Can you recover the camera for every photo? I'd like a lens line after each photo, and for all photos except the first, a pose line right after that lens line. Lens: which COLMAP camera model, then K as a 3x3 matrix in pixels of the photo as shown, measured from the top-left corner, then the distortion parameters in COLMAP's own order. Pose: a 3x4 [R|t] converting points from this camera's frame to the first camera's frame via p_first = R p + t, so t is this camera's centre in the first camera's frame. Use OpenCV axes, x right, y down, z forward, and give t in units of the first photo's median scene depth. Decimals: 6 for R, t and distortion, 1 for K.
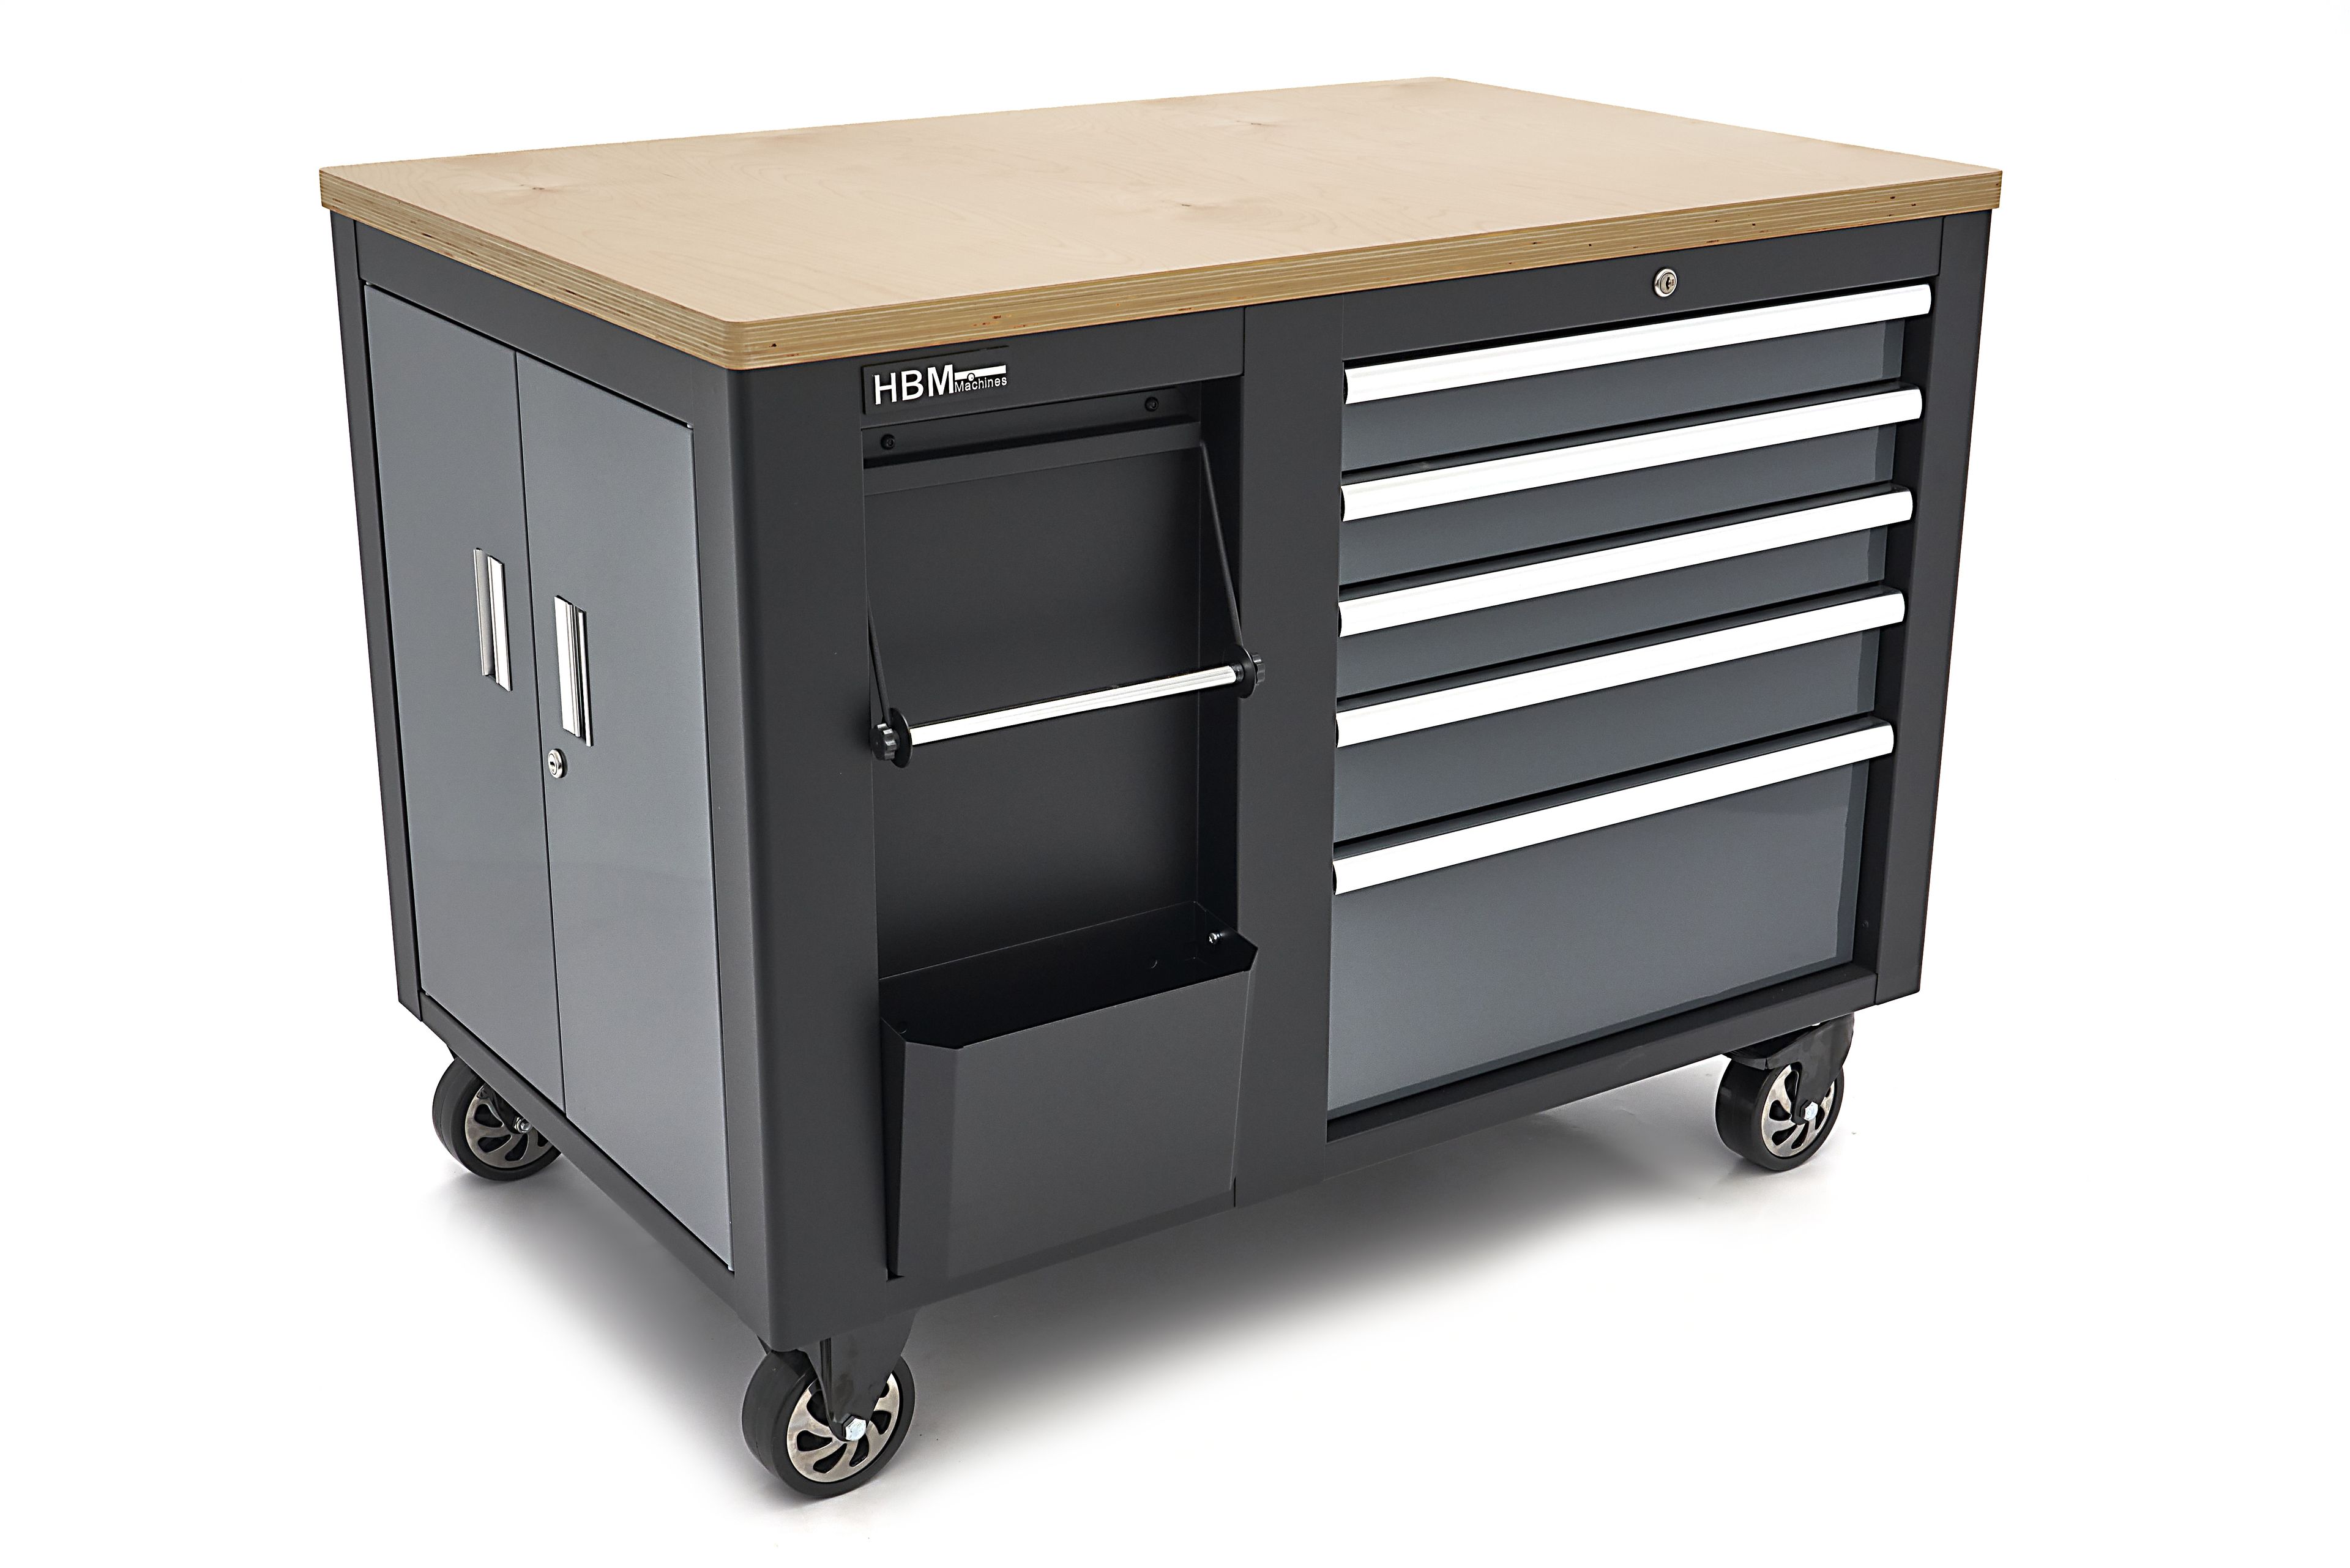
lens RADIAL K [[3066.1, 0, 1175.0], [0, 3066.1, 784.0], [0, 0, 1]] dist [0.014408, 0.018913]
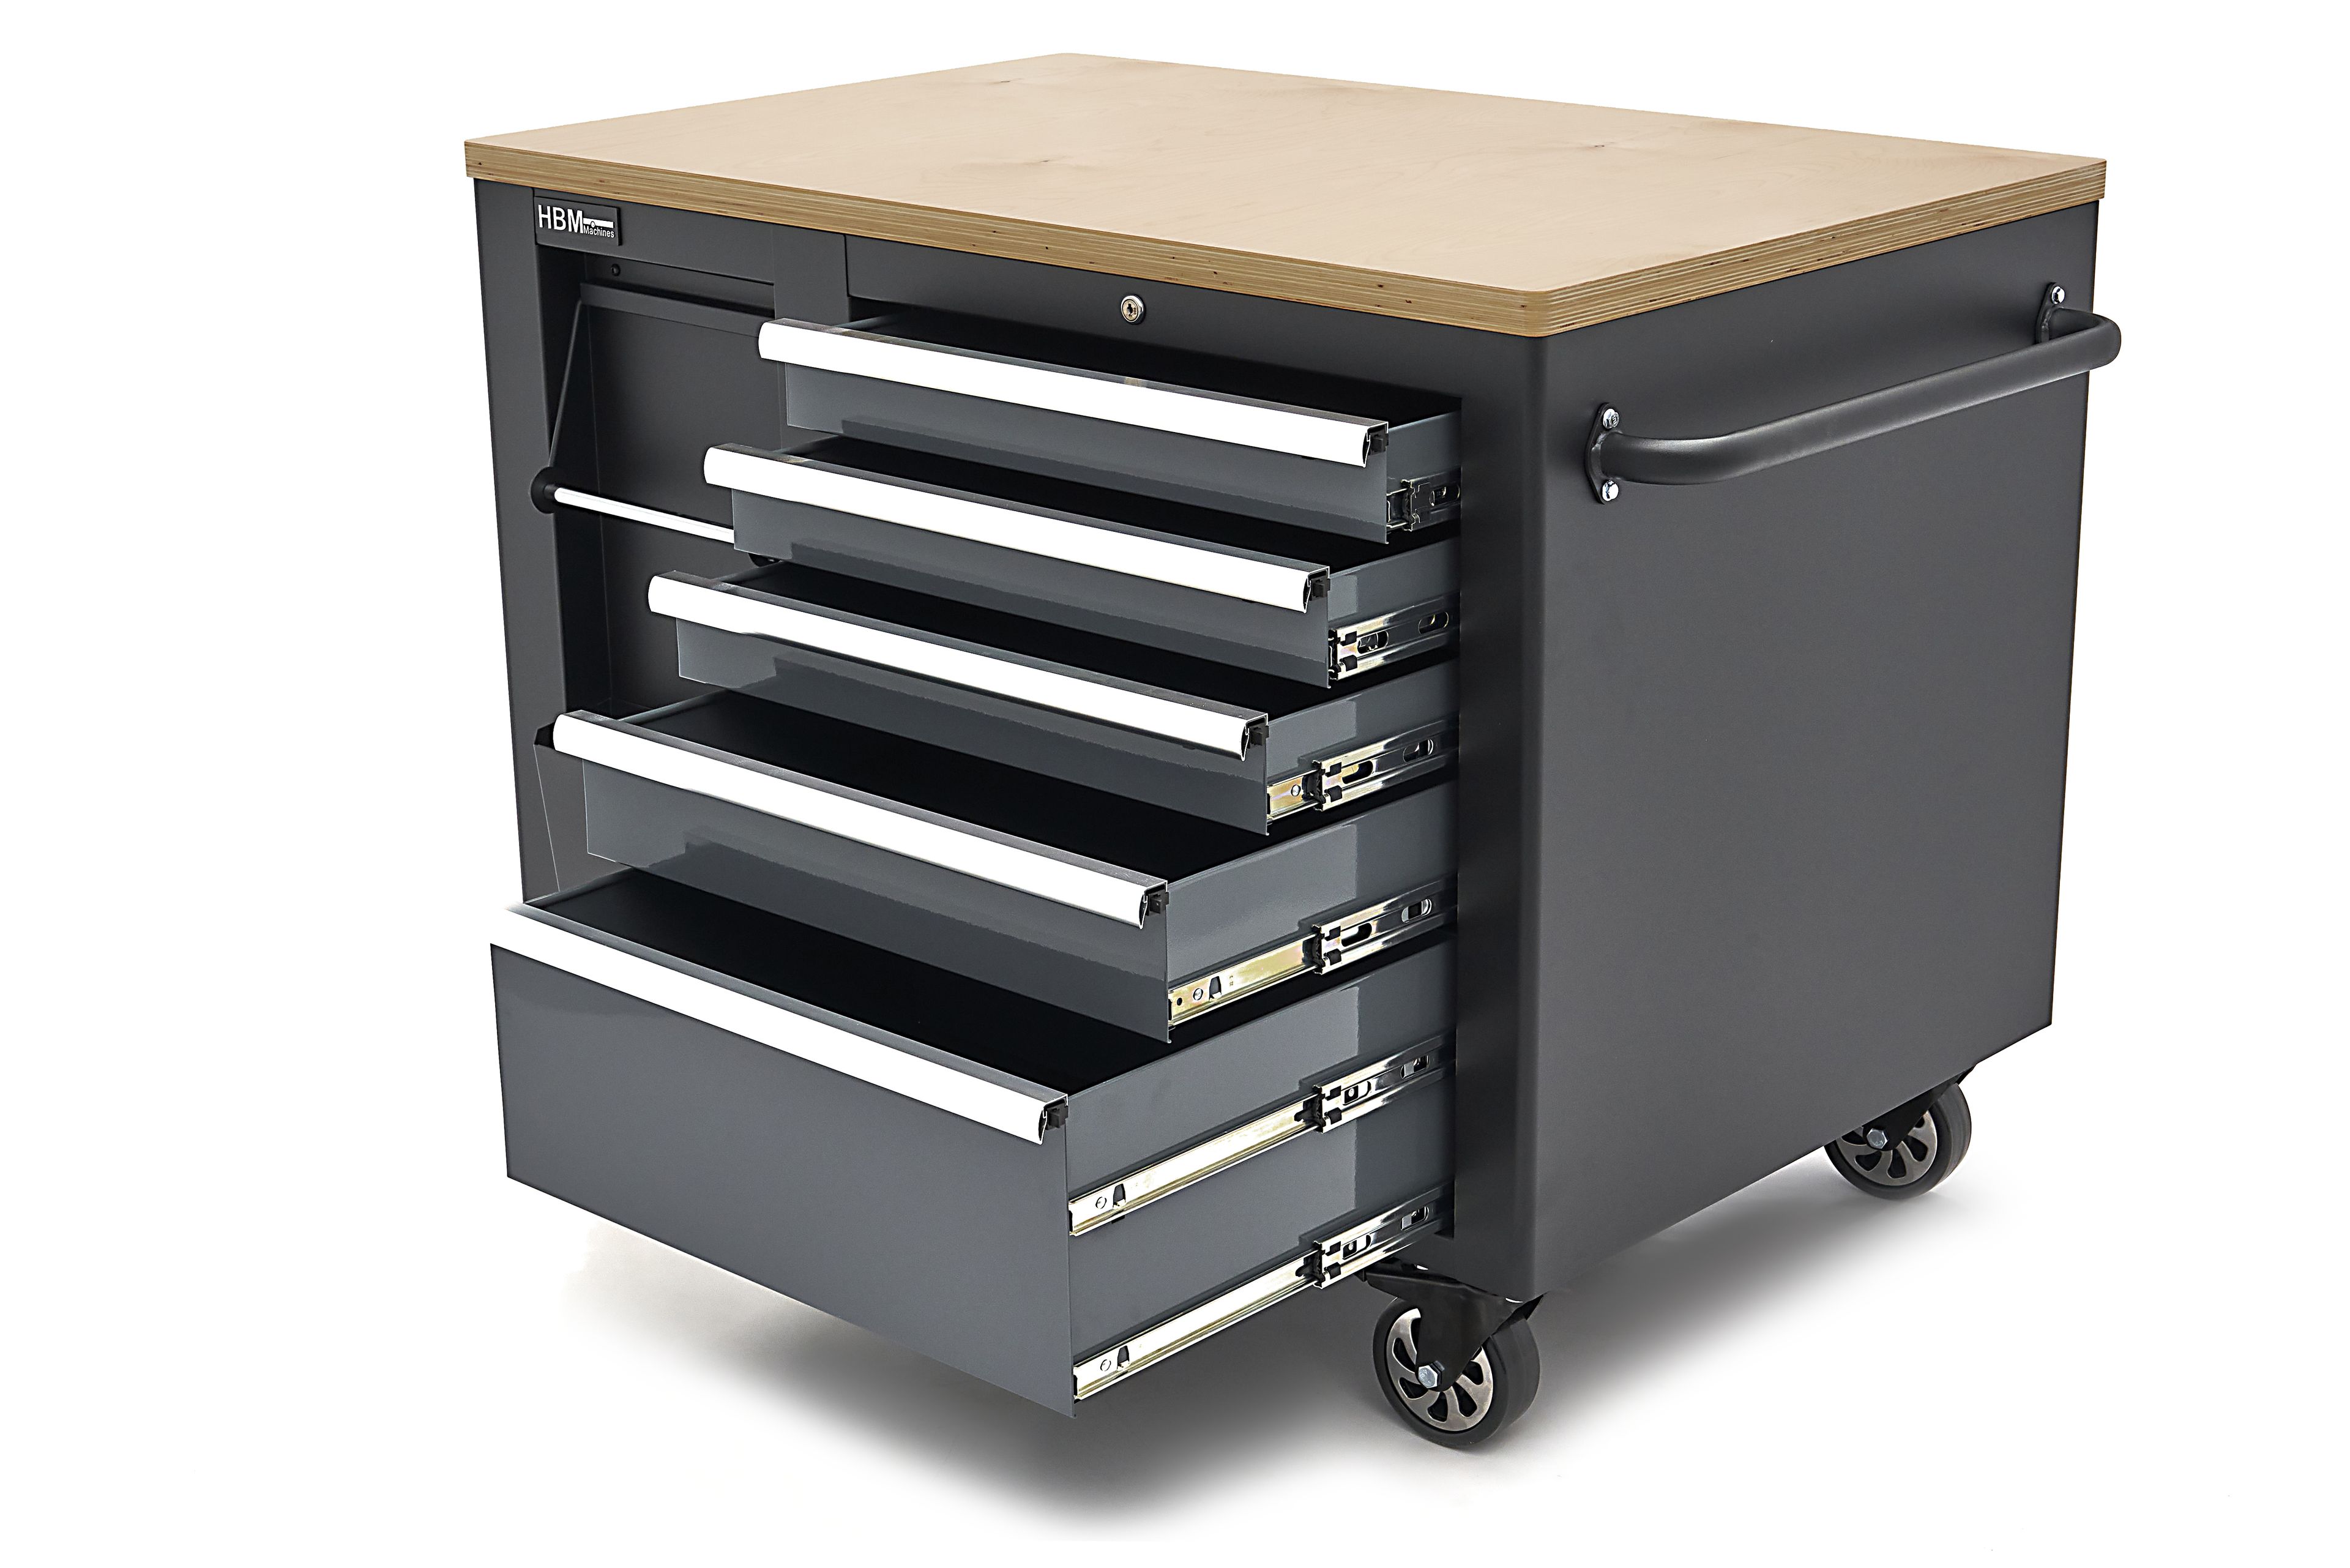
lens RADIAL K [[3814.0, 0, 1175.0], [0, 3814.0, 784.0], [0, 0, 1]] dist [-0.014999, 0.005218]
pose [[0.233574, 0.287348, -0.928910, 1.461251], [-0.319456, 0.924982, 0.205806, -0.307678], [0.918363, 0.248675, 0.307847, 0.763722]]
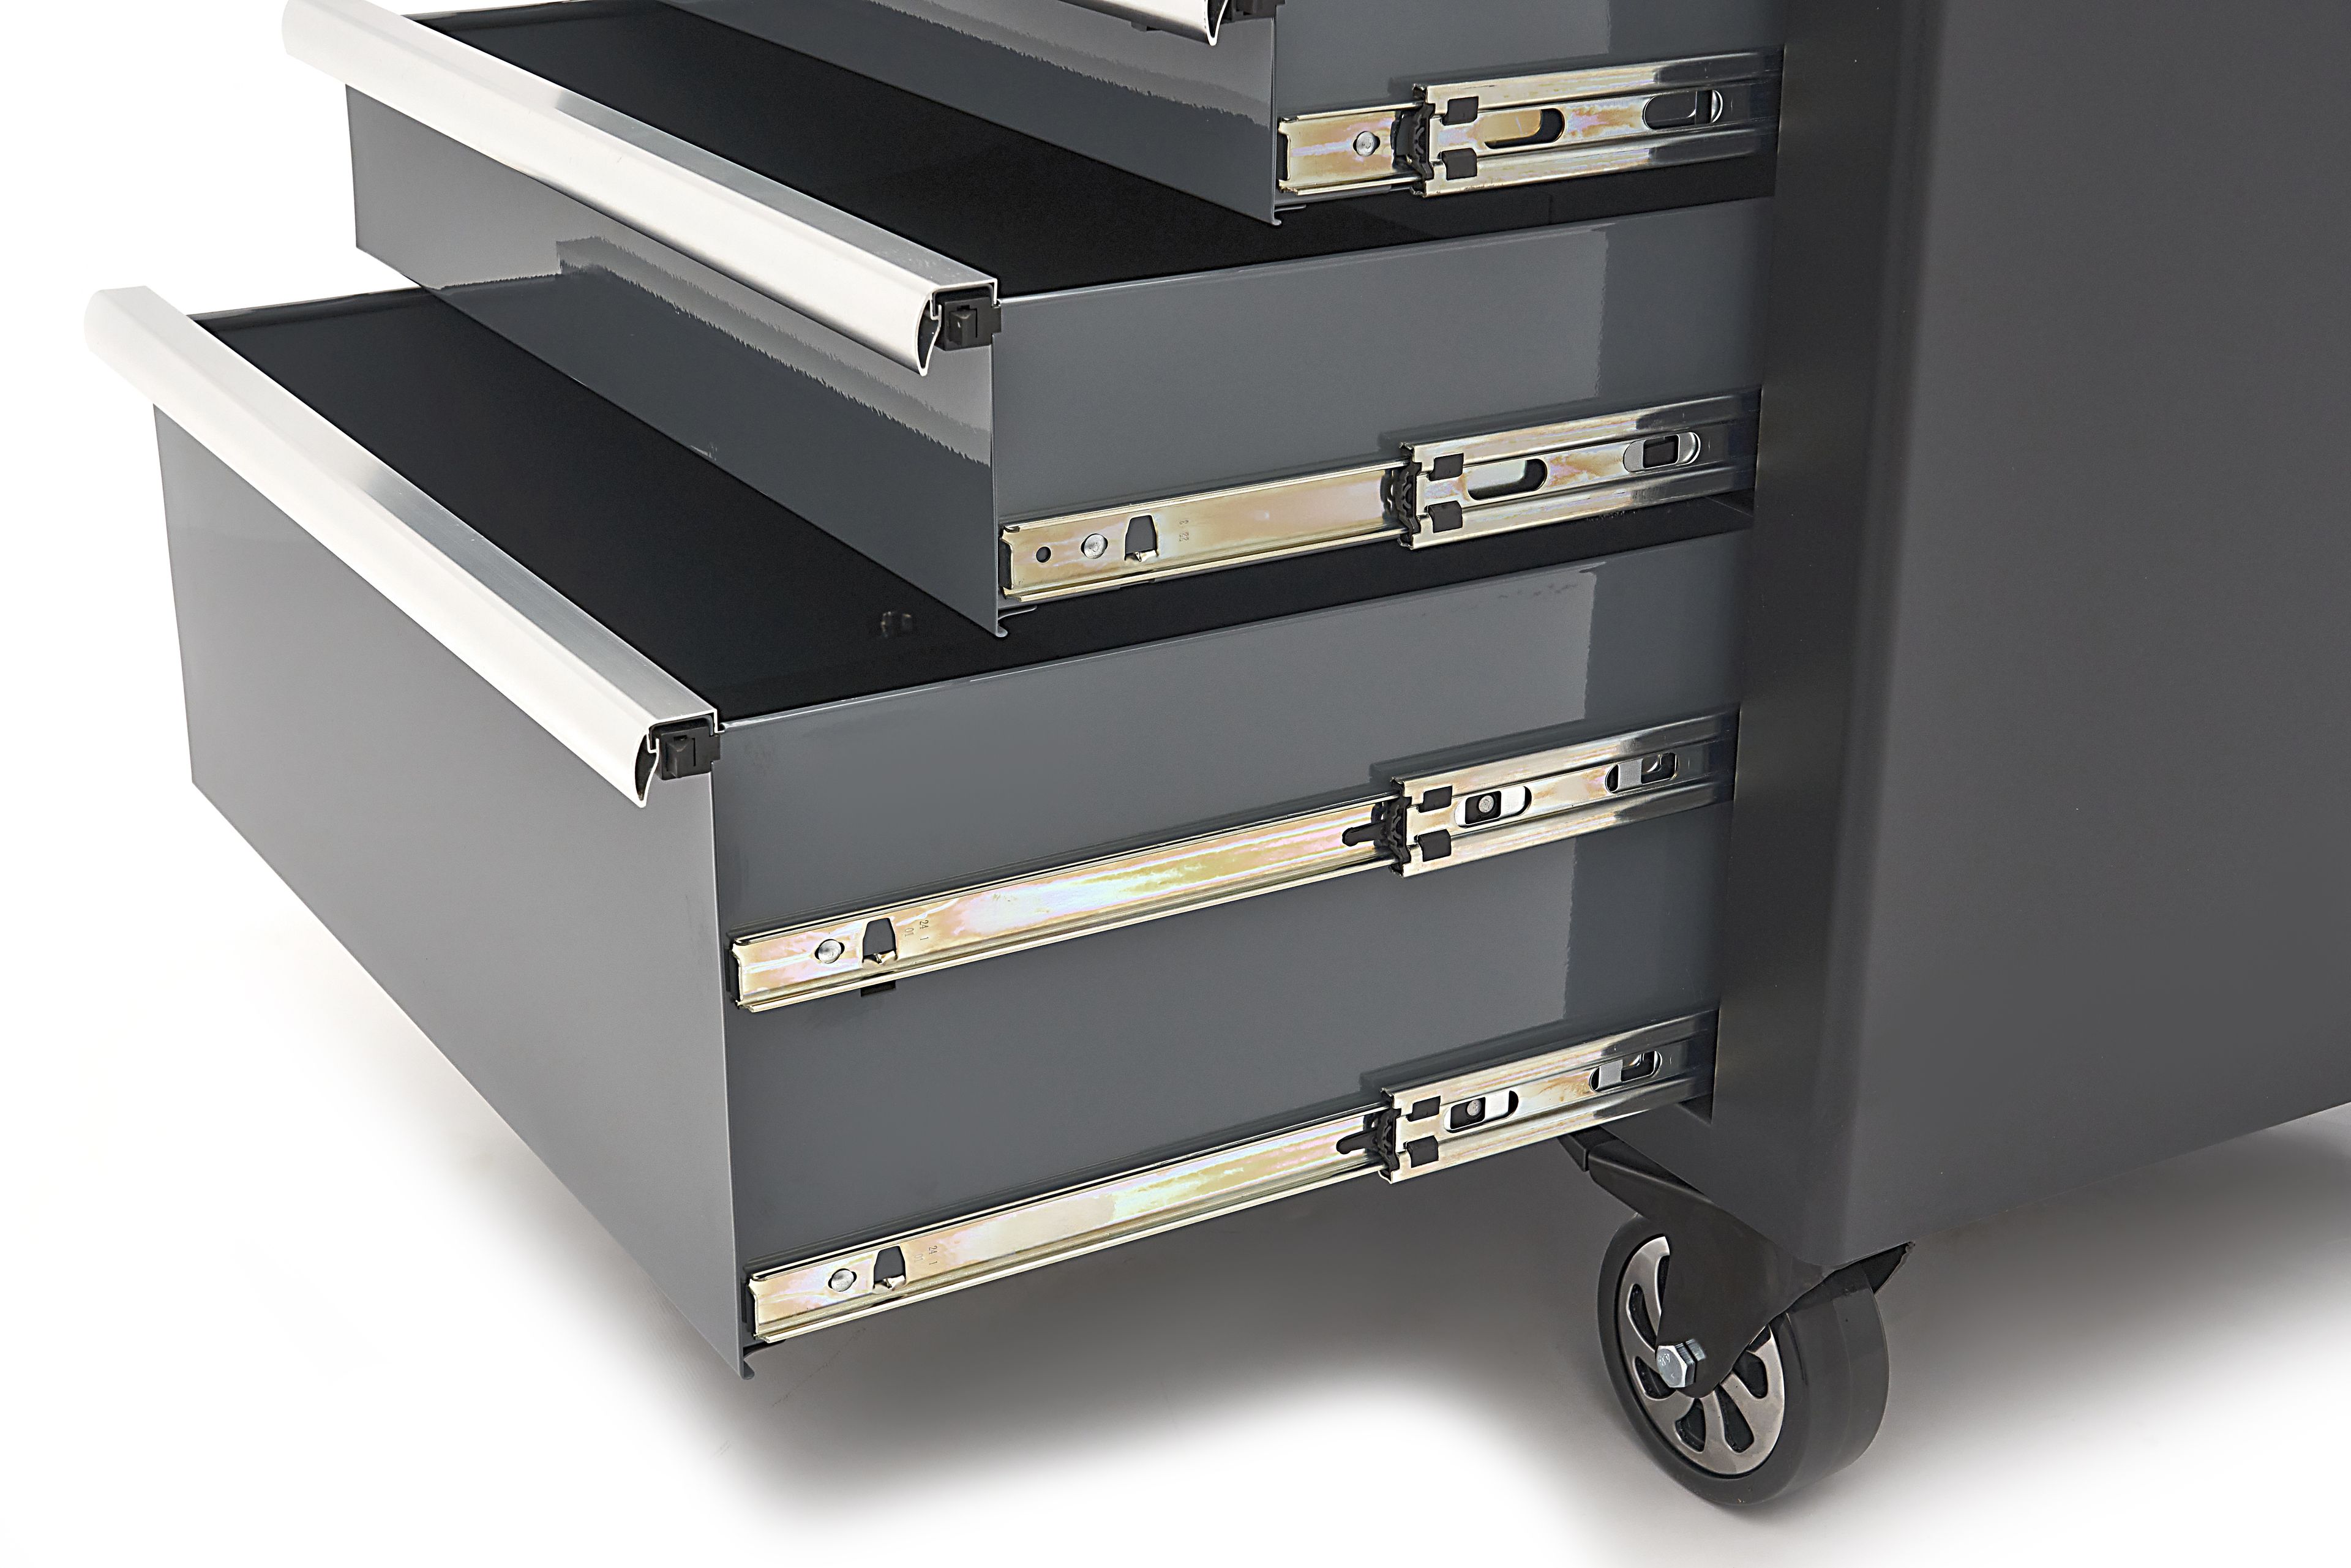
lens RADIAL K [[3591.1, 0, 1175.5], [0, 3591.1, 784.0], [0, 0, 1]] dist [-0.017783, -0.034114]
pose [[-0.058189, 0.360755, -0.930844, 0.874356], [-0.346125, 0.867296, 0.357764, -0.166181], [0.936382, 0.343007, 0.074399, 1.143593]]
